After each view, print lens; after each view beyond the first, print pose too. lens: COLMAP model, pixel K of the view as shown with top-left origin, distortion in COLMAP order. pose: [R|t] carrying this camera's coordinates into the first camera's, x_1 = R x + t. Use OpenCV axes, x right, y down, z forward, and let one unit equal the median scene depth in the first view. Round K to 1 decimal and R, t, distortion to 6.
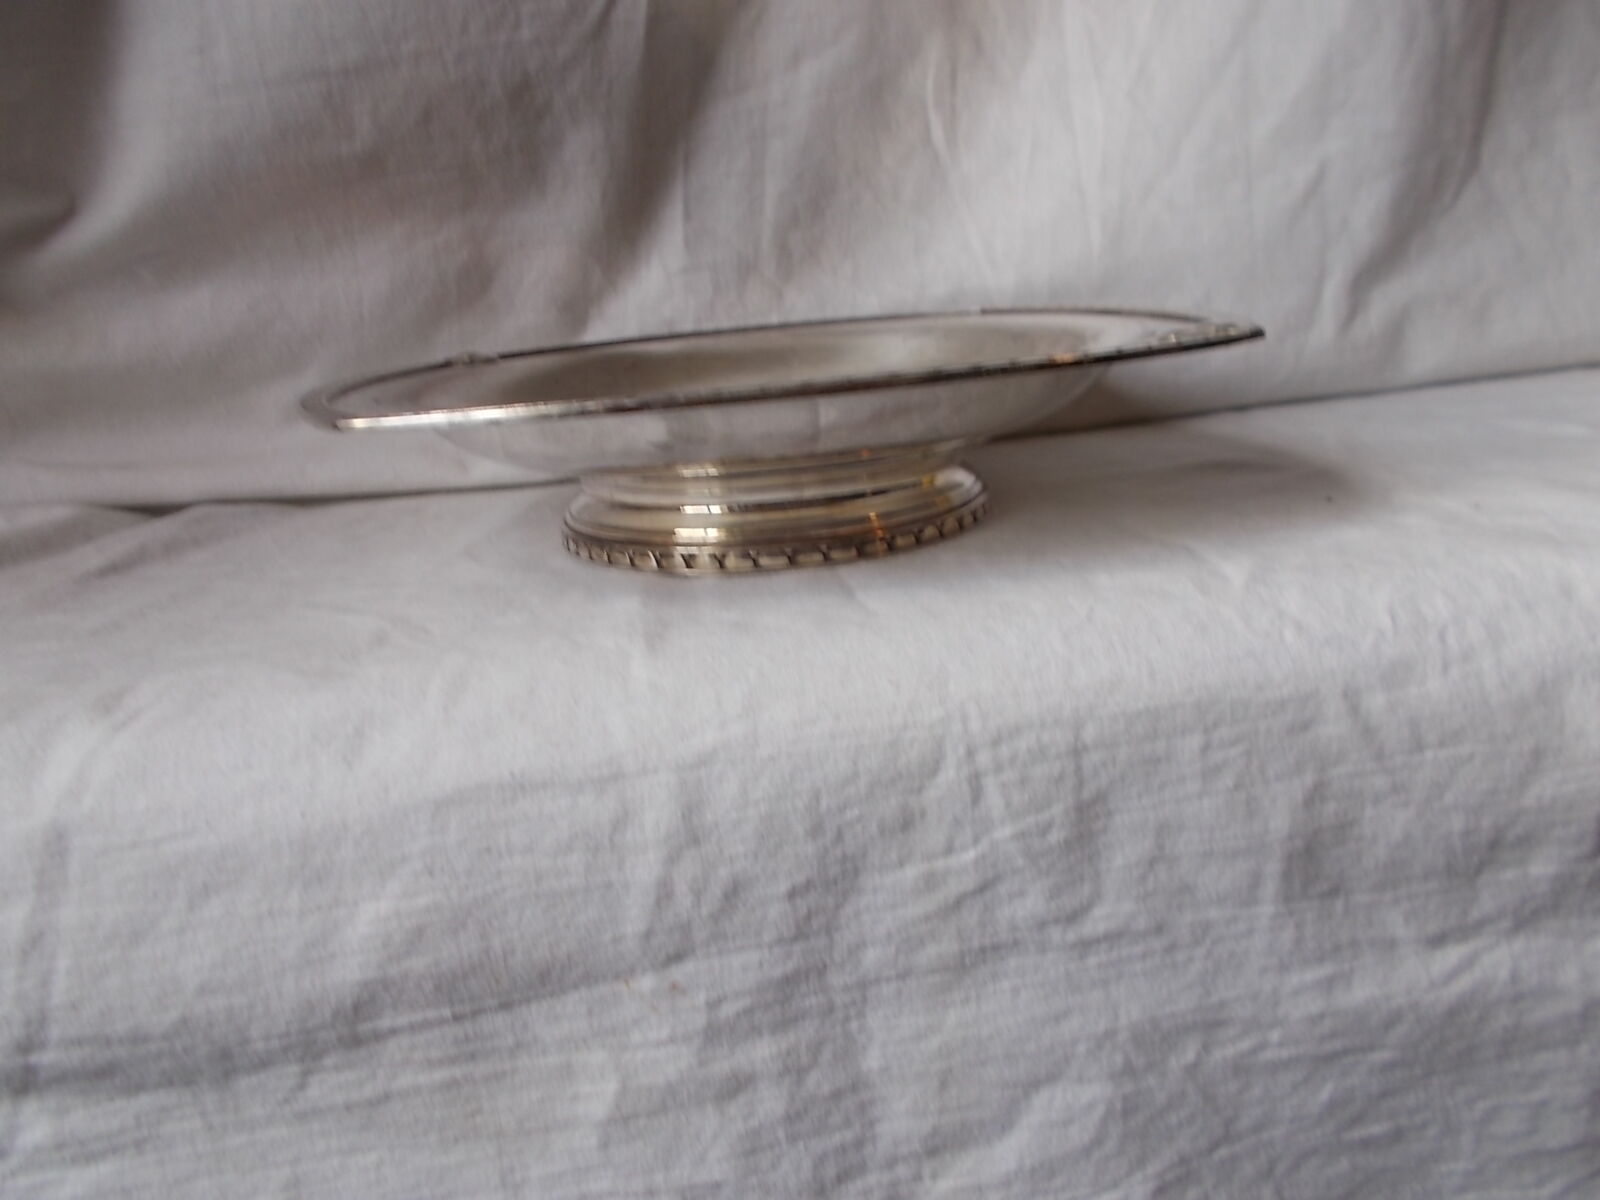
lens RADIAL K [[1221.4, 0, 800.1], [0, 1221.4, 599.4], [0, 0, 1]] dist [0.023846, -0.015973]
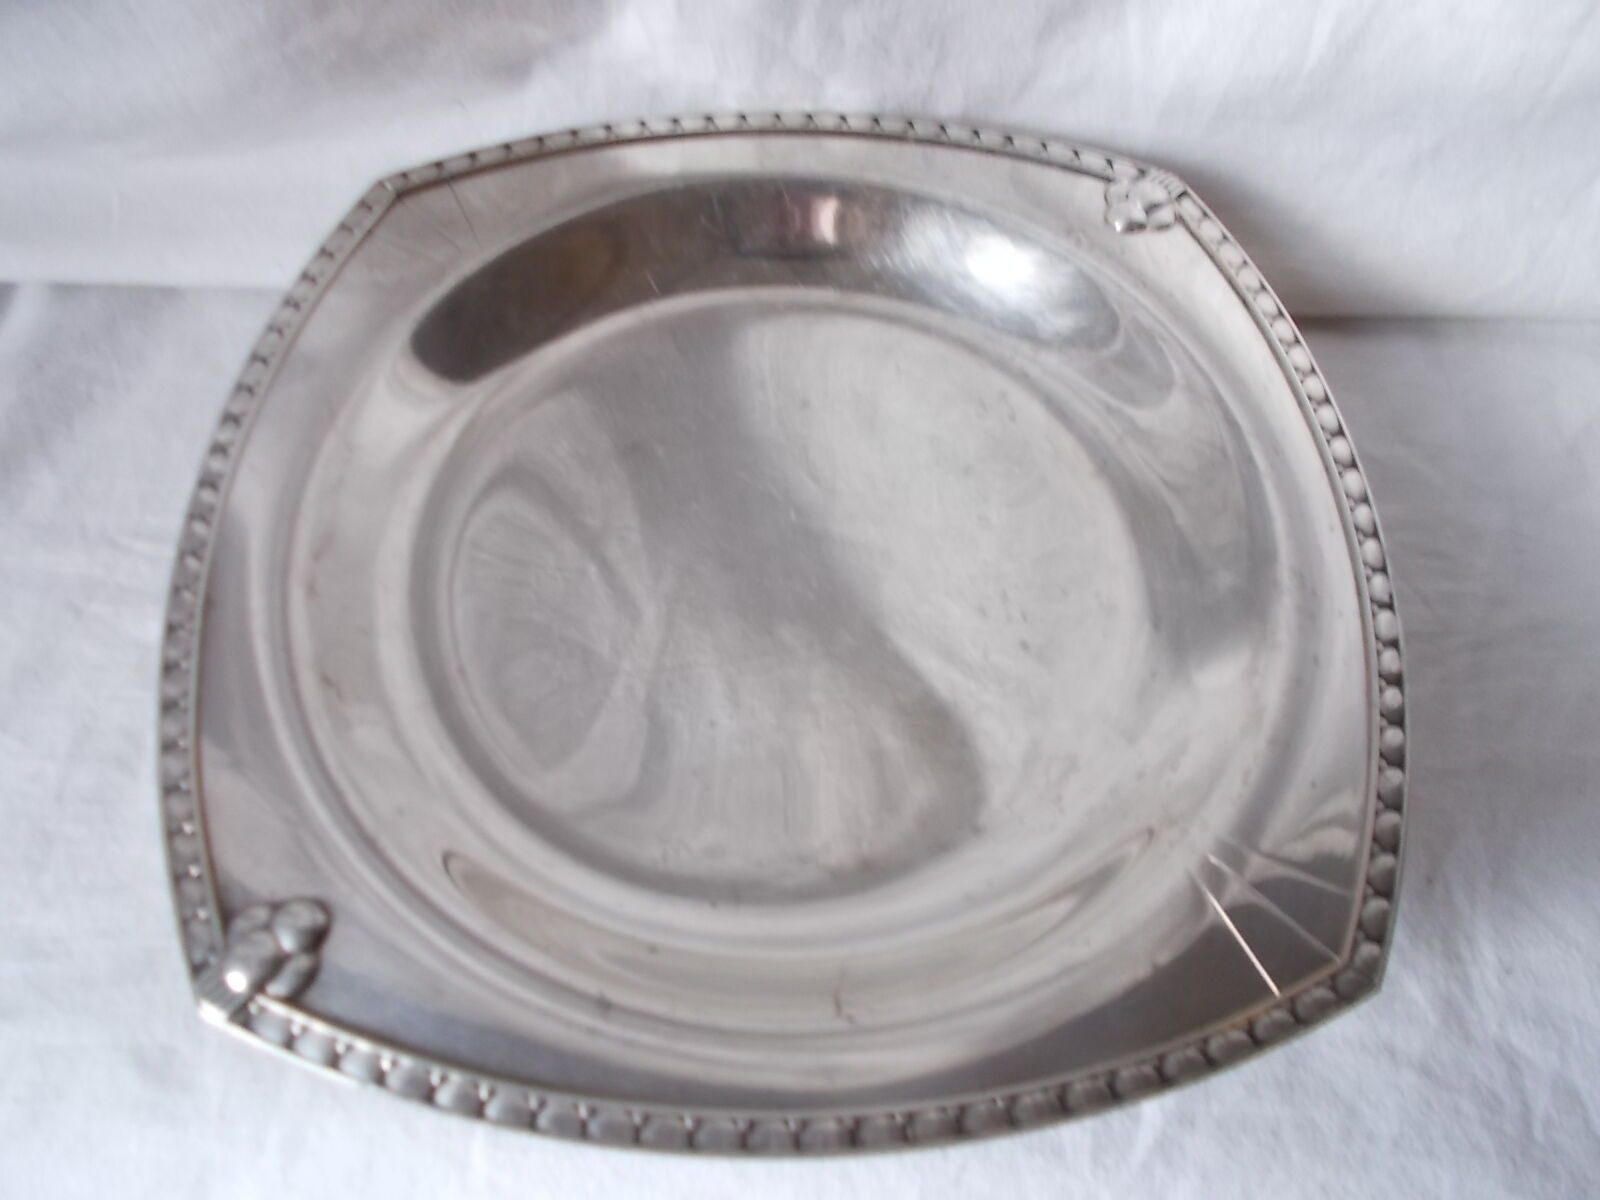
lens RADIAL K [[1221.4, 0, 792.4], [0, 1221.4, 602.9], [0, 0, 1]] dist [0.023846, -0.015973]
pose [[0.982465, 0.186417, 0.003430, 0.028270], [-0.133418, 0.690056, 0.711353, -0.981752], [0.130242, -0.699336, 0.702827, 0.658559]]
